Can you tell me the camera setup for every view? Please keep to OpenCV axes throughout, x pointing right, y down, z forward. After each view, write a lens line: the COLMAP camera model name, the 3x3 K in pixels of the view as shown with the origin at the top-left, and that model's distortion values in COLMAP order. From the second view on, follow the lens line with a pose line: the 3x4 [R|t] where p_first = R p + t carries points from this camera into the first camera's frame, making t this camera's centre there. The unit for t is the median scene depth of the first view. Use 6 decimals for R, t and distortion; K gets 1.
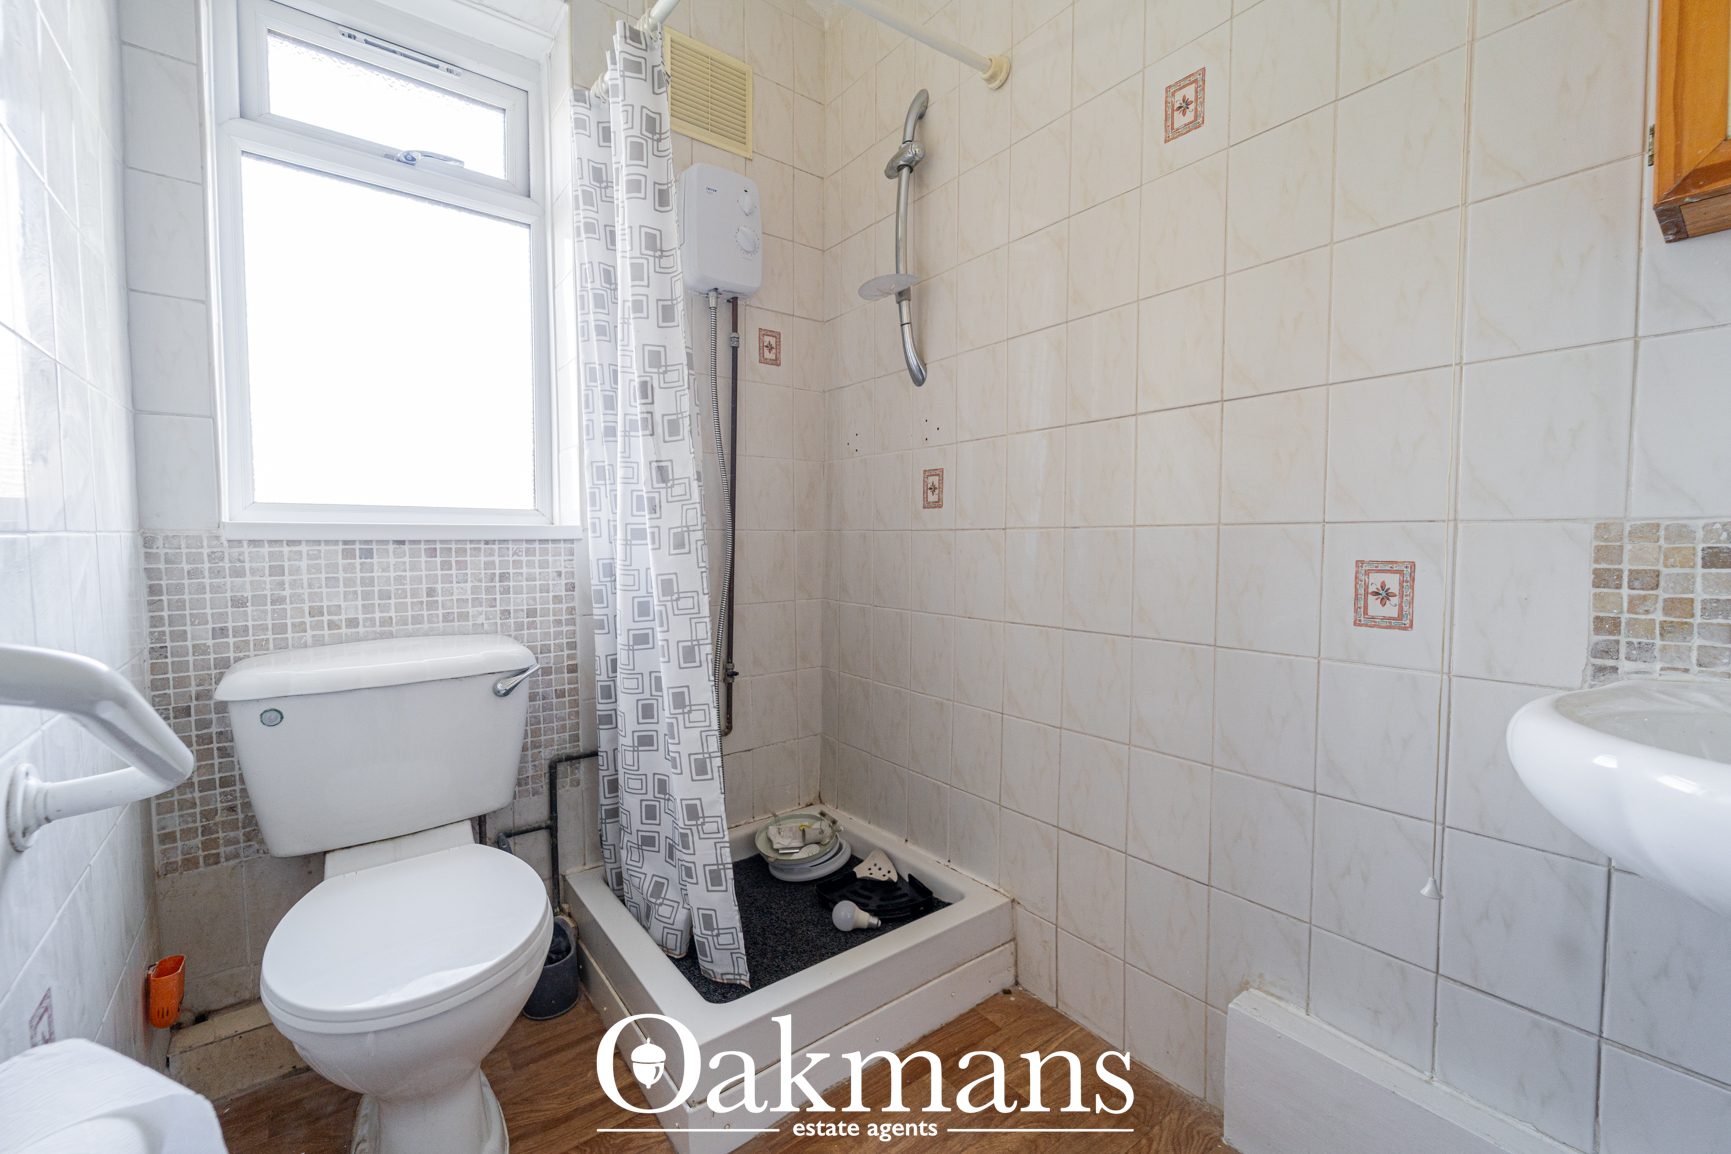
lens RADIAL K [[696.5, 0, 858.6], [0, 696.5, 623.0], [0, 0, 1]] dist [-0.000291, -0.000747]
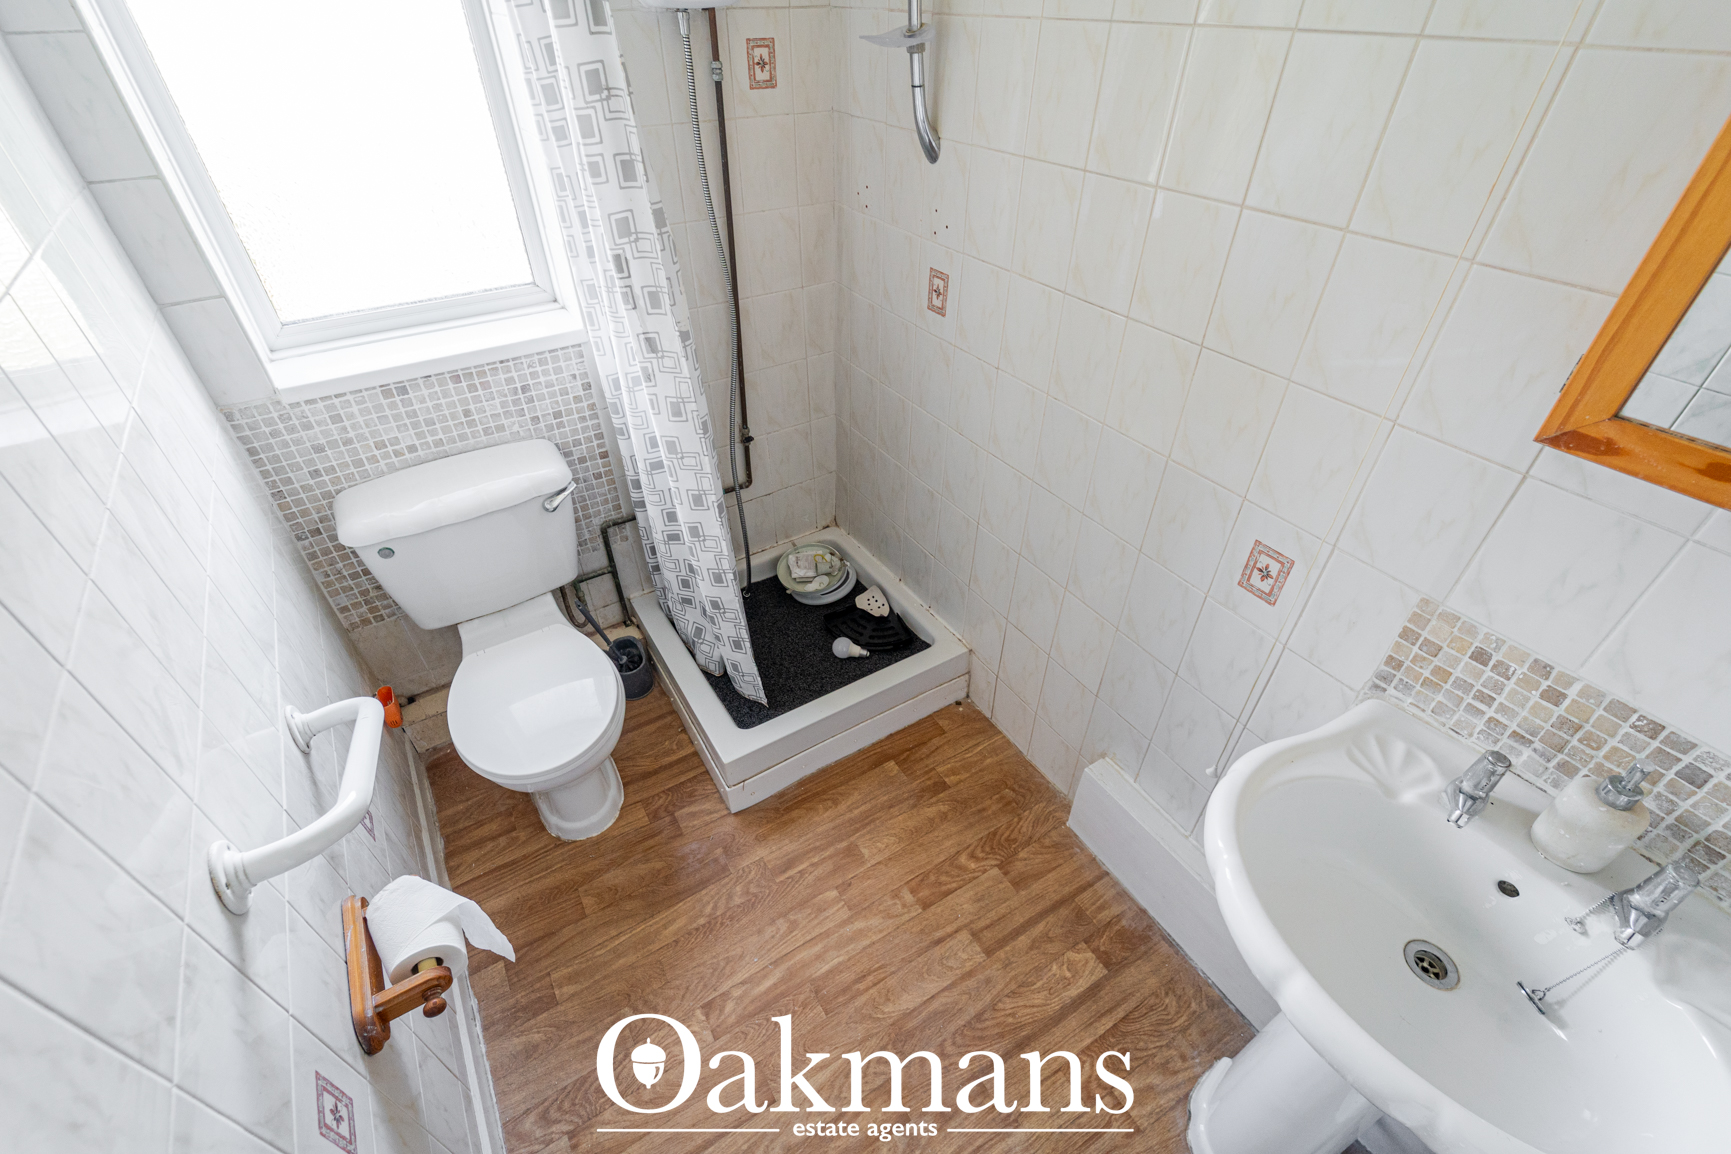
lens RADIAL K [[696.5, 0, 858.6], [0, 696.5, 623.0], [0, 0, 1]] dist [-0.000291, -0.000747]
pose [[0.995374, 0.069596, -0.066227, 0.106827], [-0.017796, 0.810993, 0.584785, -0.432491], [0.094408, -0.580901, 0.808481, -0.037163]]
